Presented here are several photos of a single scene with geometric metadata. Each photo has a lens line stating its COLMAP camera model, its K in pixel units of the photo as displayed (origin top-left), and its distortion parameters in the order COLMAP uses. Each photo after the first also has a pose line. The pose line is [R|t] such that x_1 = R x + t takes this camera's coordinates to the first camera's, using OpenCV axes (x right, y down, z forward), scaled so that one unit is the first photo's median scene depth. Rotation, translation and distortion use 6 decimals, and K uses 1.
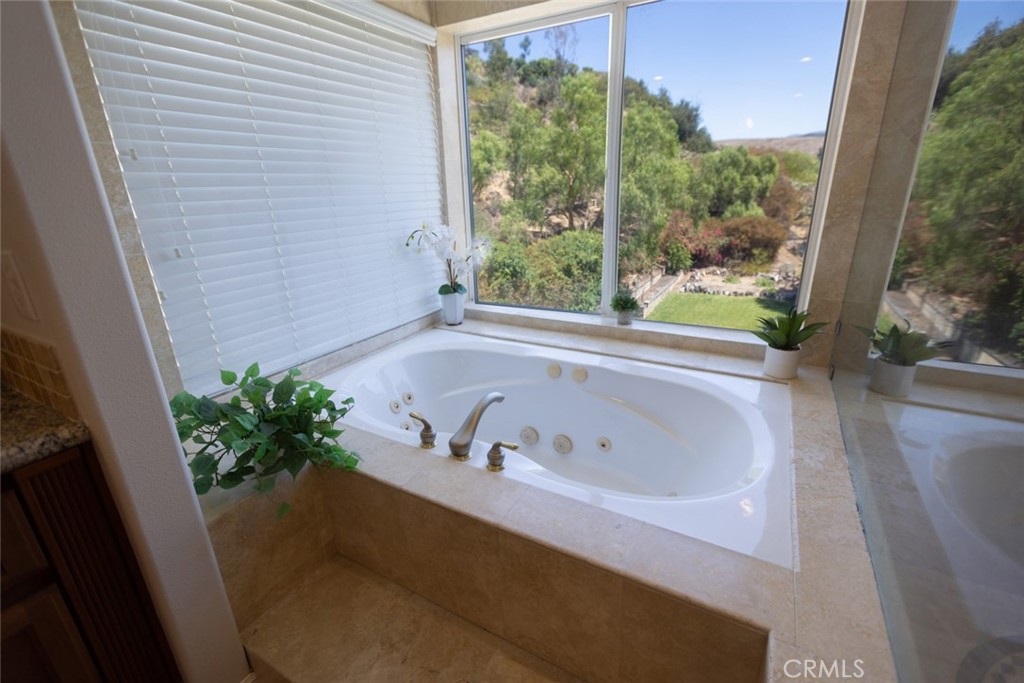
lens RADIAL K [[448.1, 0, 518.0], [0, 448.1, 342.9], [0, 0, 1]] dist [-0.001097, -0.000884]
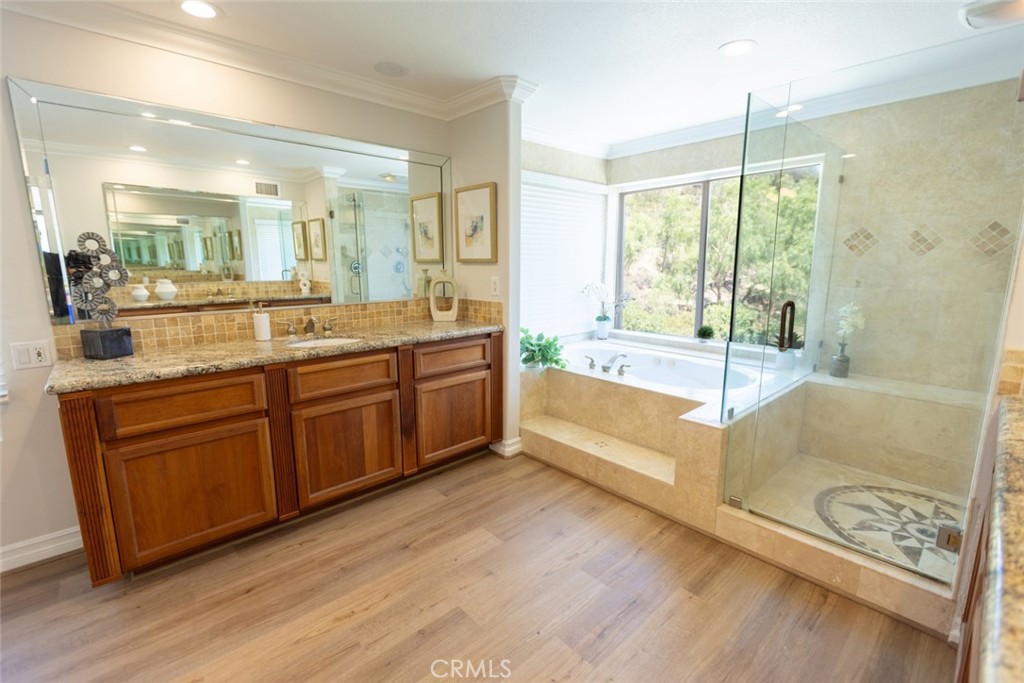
lens RADIAL K [[448.1, 0, 512.7], [0, 448.1, 338.0], [0, 0, 1]] dist [-0.001097, -0.000884]
pose [[0.944750, 0.069343, -0.320374, 0.010772], [-0.121470, 0.981845, -0.145690, 0.033842], [0.304455, 0.176556, 0.936021, -0.098449]]
